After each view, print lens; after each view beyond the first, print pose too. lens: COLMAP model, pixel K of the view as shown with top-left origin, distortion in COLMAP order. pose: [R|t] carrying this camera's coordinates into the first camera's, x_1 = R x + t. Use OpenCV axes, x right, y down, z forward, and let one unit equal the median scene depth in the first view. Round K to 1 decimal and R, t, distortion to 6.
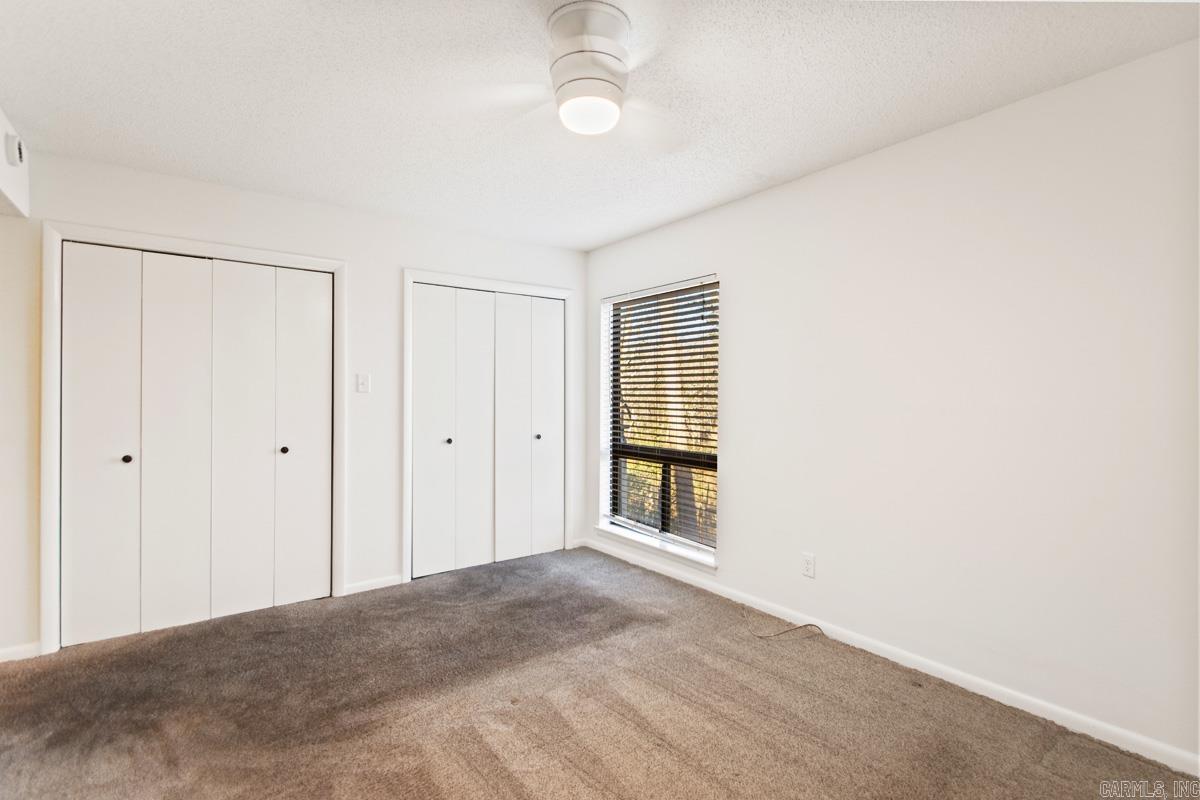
lens RADIAL K [[565.1, 0, 605.7], [0, 565.1, 391.8], [0, 0, 1]] dist [-0.002570, -0.000379]
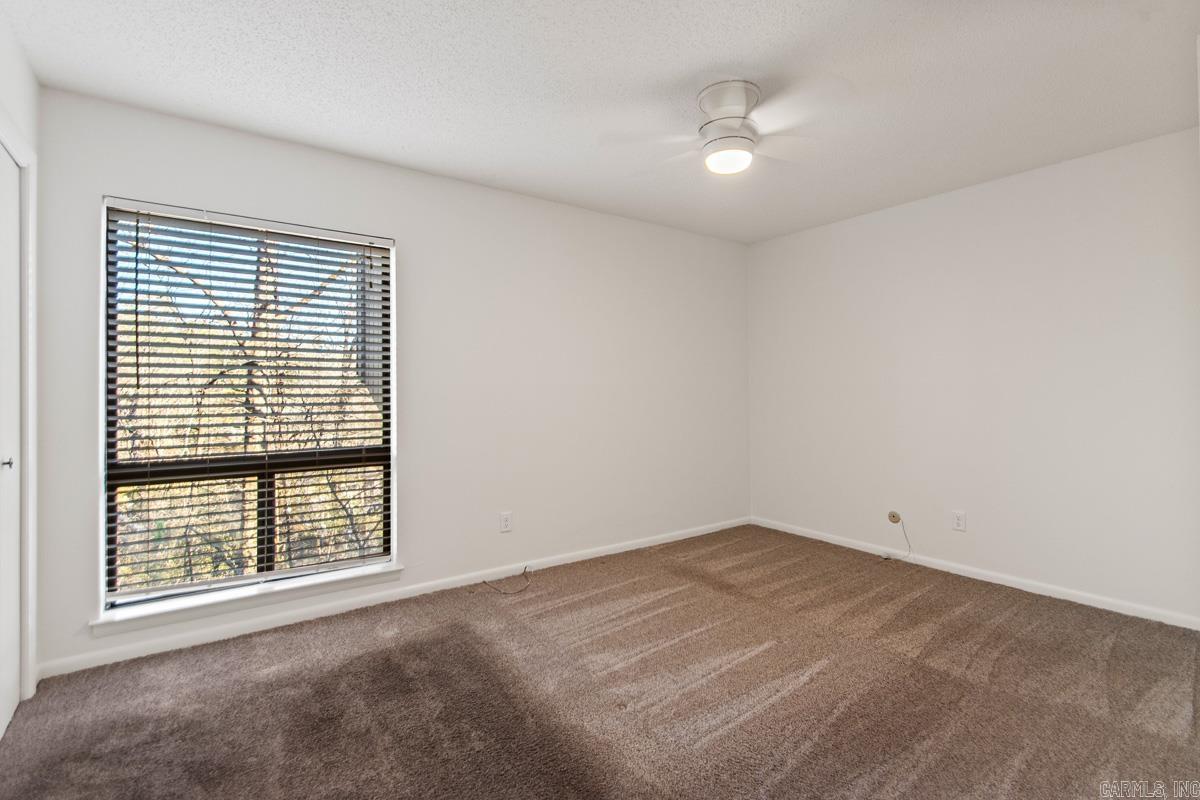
lens RADIAL K [[565.1, 0, 605.7], [0, 565.1, 391.8], [0, 0, 1]] dist [-0.002570, -0.000379]
pose [[0.012606, 0.002370, 0.999918, -0.604306], [0.006242, 0.999978, -0.002449, 0.030910], [-0.999901, 0.006272, 0.012591, 0.582831]]
